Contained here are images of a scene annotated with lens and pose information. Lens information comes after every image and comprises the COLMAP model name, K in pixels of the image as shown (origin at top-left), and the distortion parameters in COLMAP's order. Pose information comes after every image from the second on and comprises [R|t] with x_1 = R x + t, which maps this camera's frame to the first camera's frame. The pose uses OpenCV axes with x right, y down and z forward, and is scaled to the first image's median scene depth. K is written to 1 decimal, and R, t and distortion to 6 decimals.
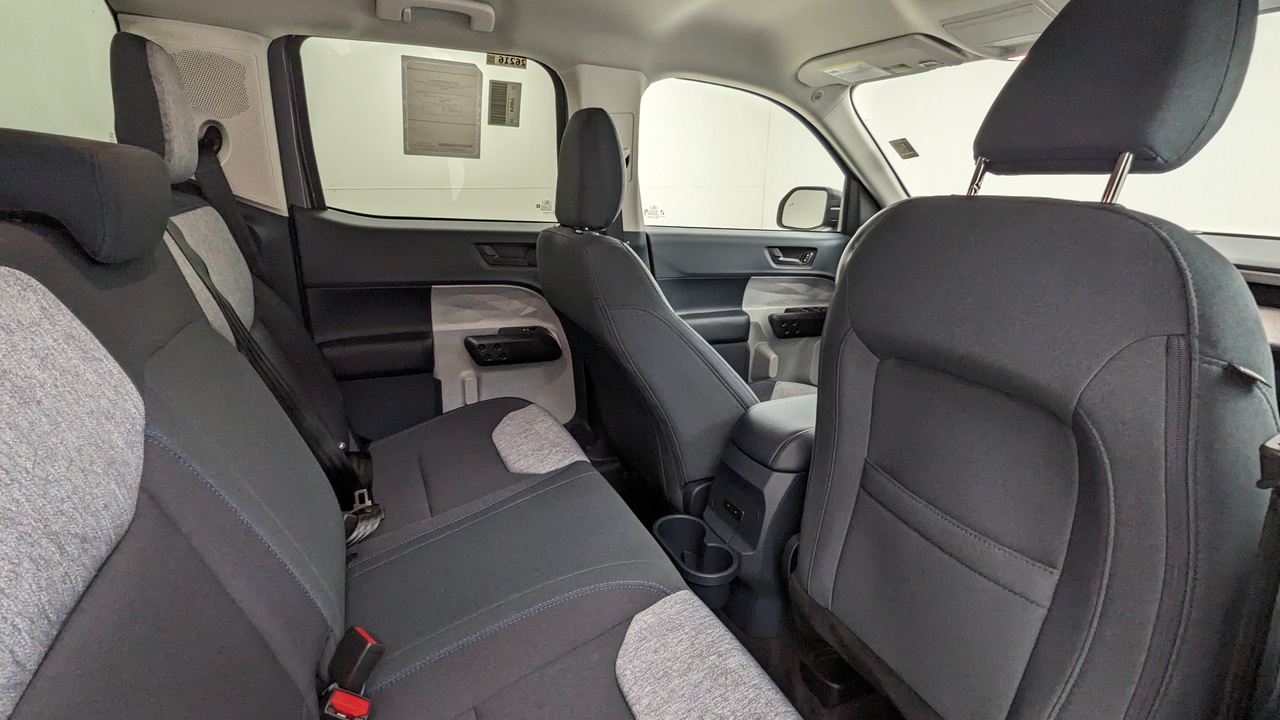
lens RADIAL K [[620.2, 0, 640.0], [0, 620.2, 360.0], [0, 0, 1]] dist [-0.000673, -0.000267]
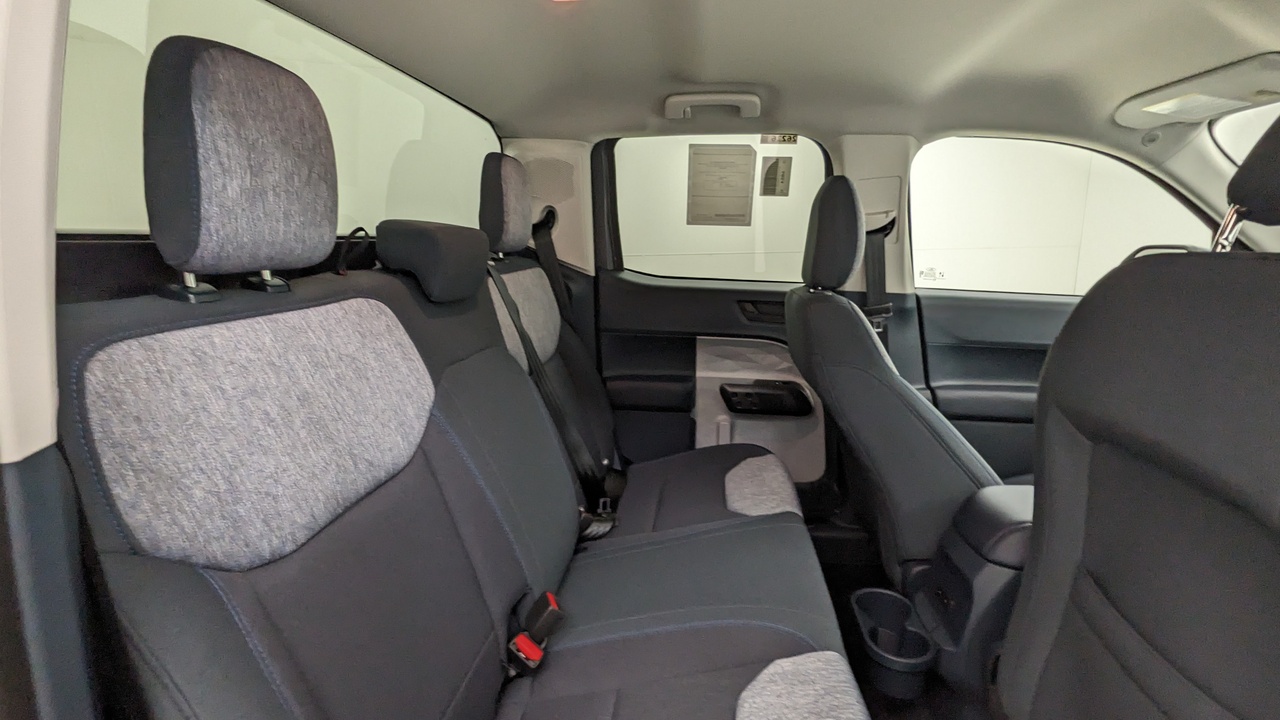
lens RADIAL K [[620.2, 0, 640.0], [0, 620.2, 360.0], [0, 0, 1]] dist [-0.000673, -0.000267]
pose [[0.858888, 0.074952, -0.506649, 0.172637], [-0.124846, 0.990033, -0.065181, 0.011731], [0.496714, 0.119236, 0.859685, -0.028860]]
